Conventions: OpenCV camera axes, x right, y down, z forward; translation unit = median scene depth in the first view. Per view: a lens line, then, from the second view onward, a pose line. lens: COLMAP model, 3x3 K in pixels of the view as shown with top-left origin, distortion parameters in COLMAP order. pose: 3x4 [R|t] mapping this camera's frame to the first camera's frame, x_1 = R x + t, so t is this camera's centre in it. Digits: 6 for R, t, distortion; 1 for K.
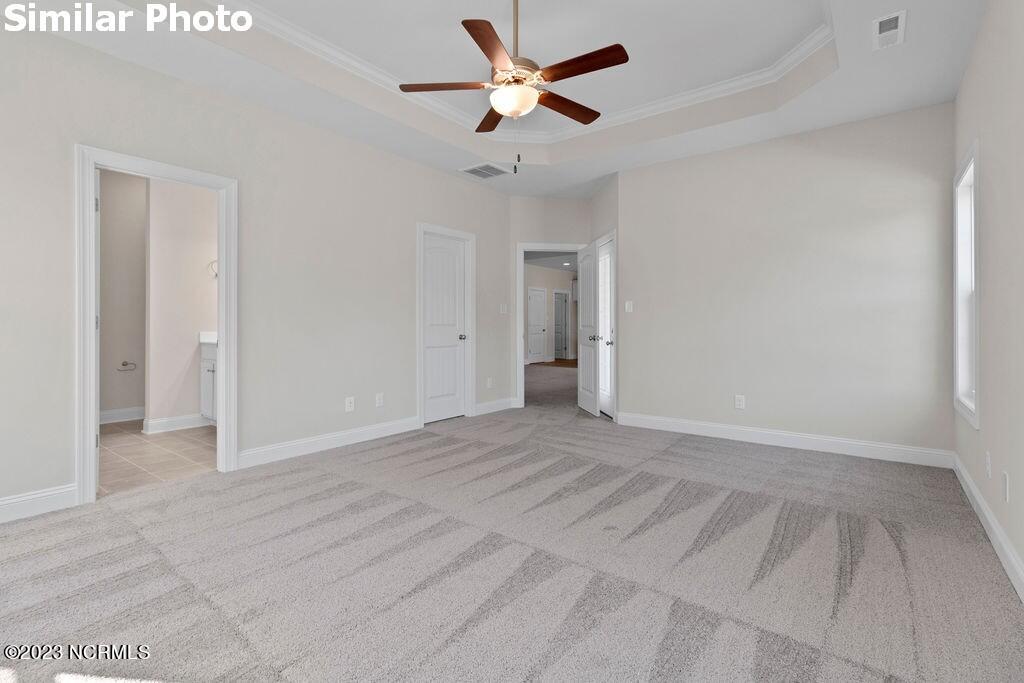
lens RADIAL K [[478.6, 0, 512.7], [0, 478.6, 316.0], [0, 0, 1]] dist [0.001558, -0.000771]
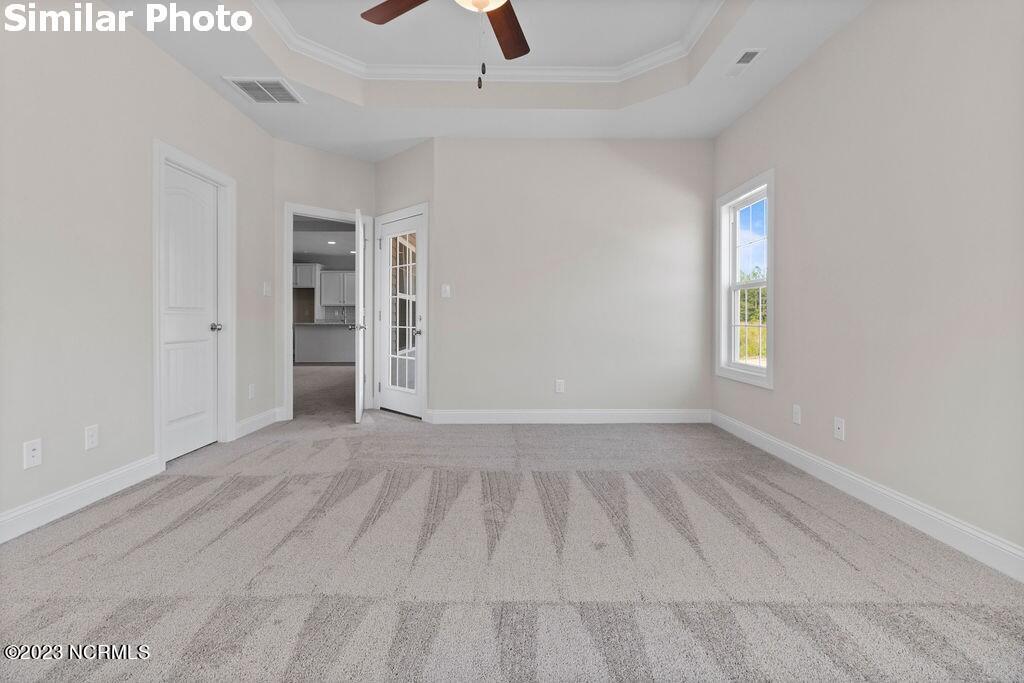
lens RADIAL K [[478.6, 0, 512.7], [0, 478.6, 316.0], [0, 0, 1]] dist [0.001558, -0.000771]
pose [[0.781146, 0.006788, 0.624312, -0.295979], [-0.014475, 0.999869, 0.007240, 0.025735], [-0.624181, -0.014693, 0.781142, 0.302155]]
